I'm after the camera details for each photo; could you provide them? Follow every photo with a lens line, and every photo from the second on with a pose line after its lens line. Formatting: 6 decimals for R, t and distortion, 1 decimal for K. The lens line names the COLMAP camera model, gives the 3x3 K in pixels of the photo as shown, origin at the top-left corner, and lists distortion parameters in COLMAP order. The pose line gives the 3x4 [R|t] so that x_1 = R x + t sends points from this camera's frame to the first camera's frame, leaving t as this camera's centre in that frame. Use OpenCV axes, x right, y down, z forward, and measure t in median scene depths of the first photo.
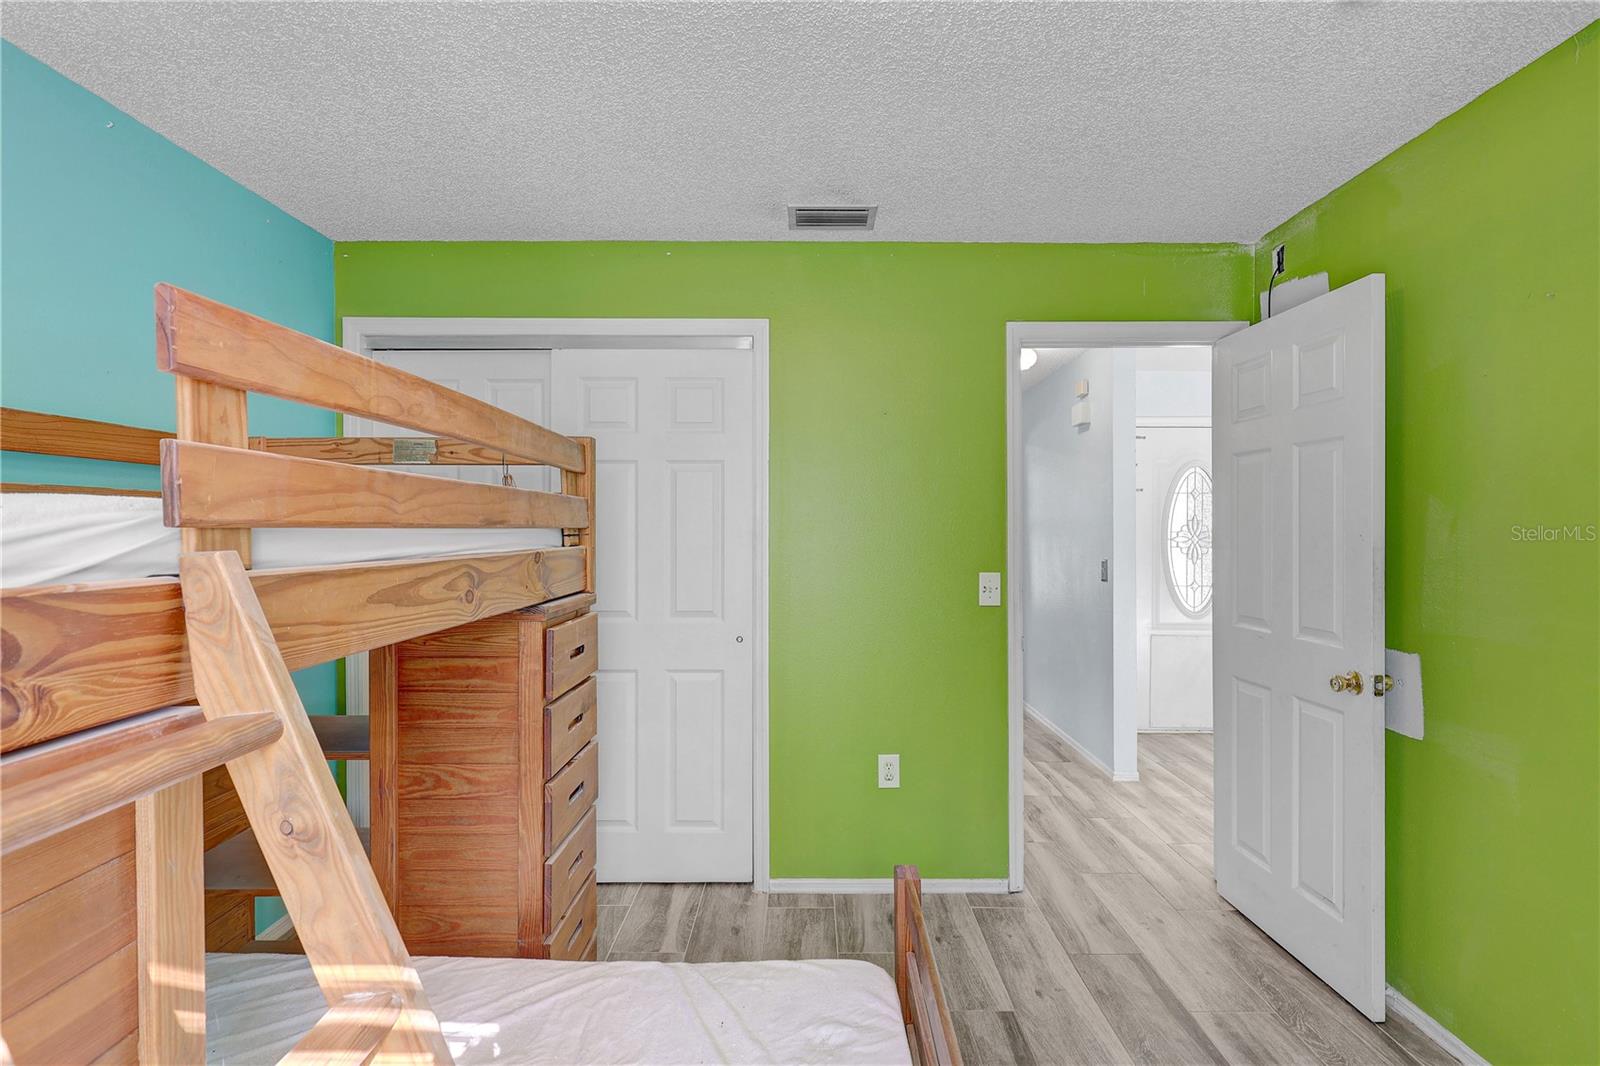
lens RADIAL K [[794.0, 0, 808.5], [0, 794.0, 532.4], [0, 0, 1]] dist [0.009172, -0.001277]
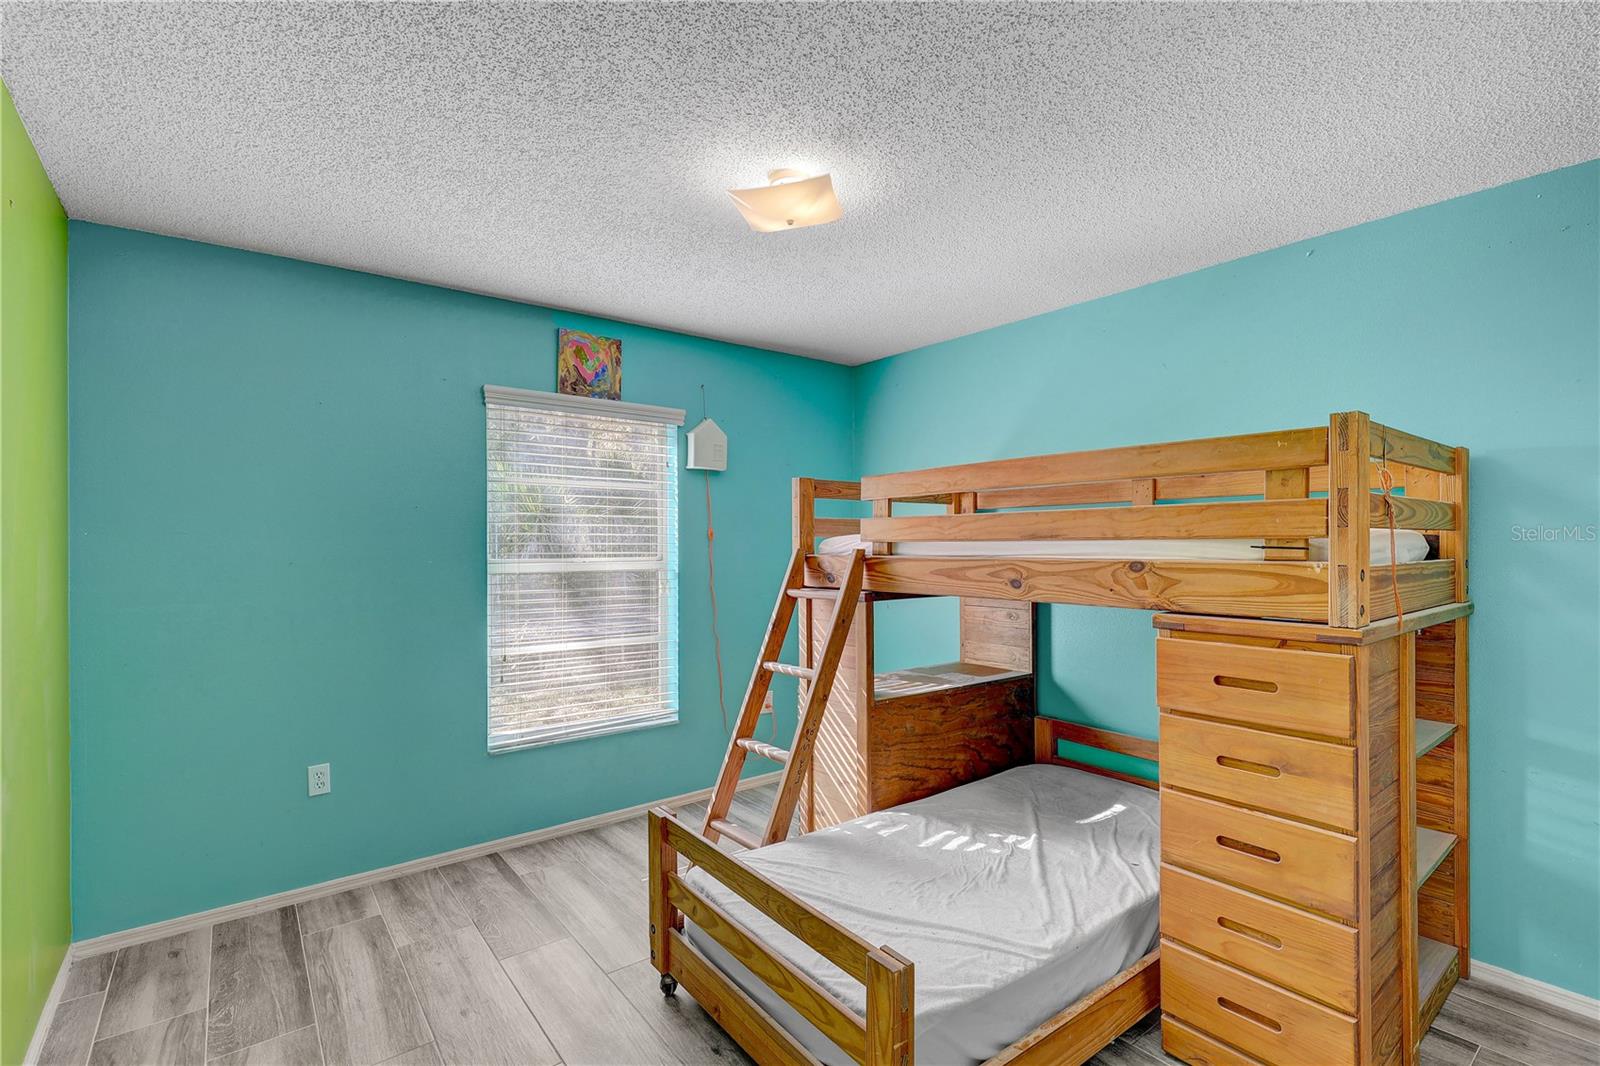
lens RADIAL K [[728.8, 0, 804.0], [0, 728.8, 534.9], [0, 0, 1]] dist [-0.001903, 0.003732]
pose [[-0.796874, 0.001365, -0.604144, 0.530498], [0.006272, 0.999962, -0.006014, -0.007473], [0.604113, -0.008582, -0.796852, 1.270982]]
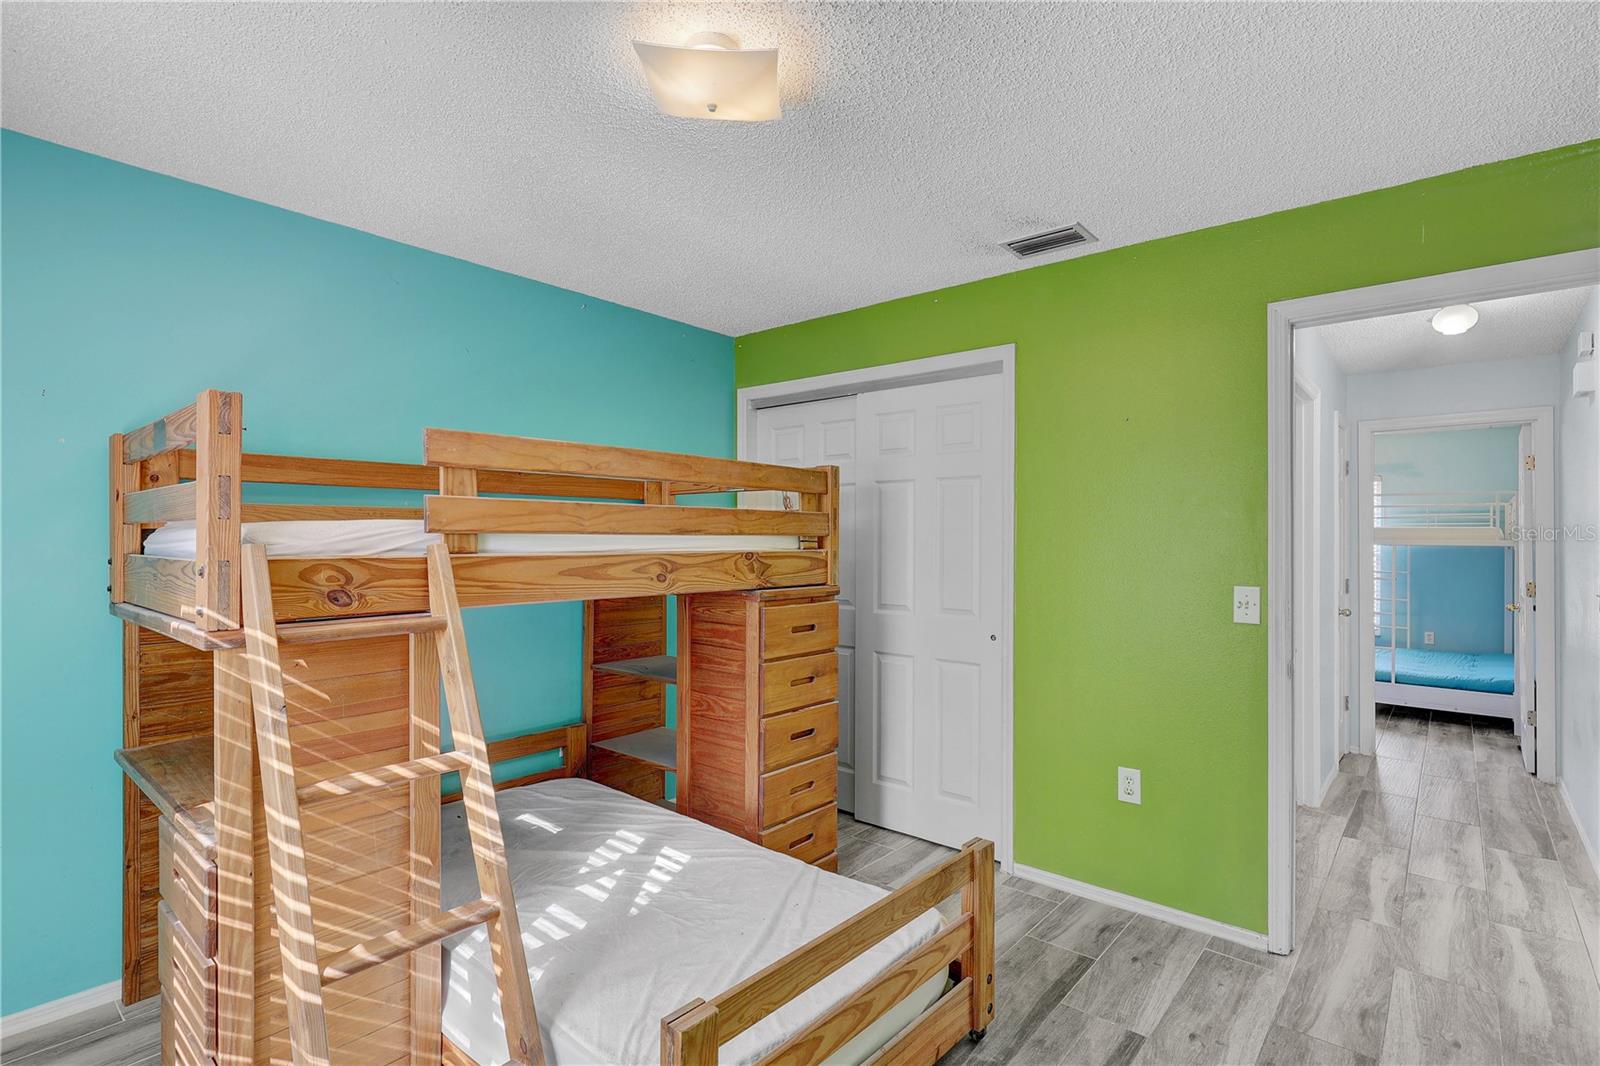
lens RADIAL K [[794.0, 0, 799.5], [0, 794.0, 534.3], [0, 0, 1]] dist [0.009172, -0.001277]
pose [[0.756897, -0.000162, -0.653534, 0.542250], [-0.006786, 0.999944, -0.008107, 0.002968], [0.653499, 0.010571, 0.756854, -0.011859]]
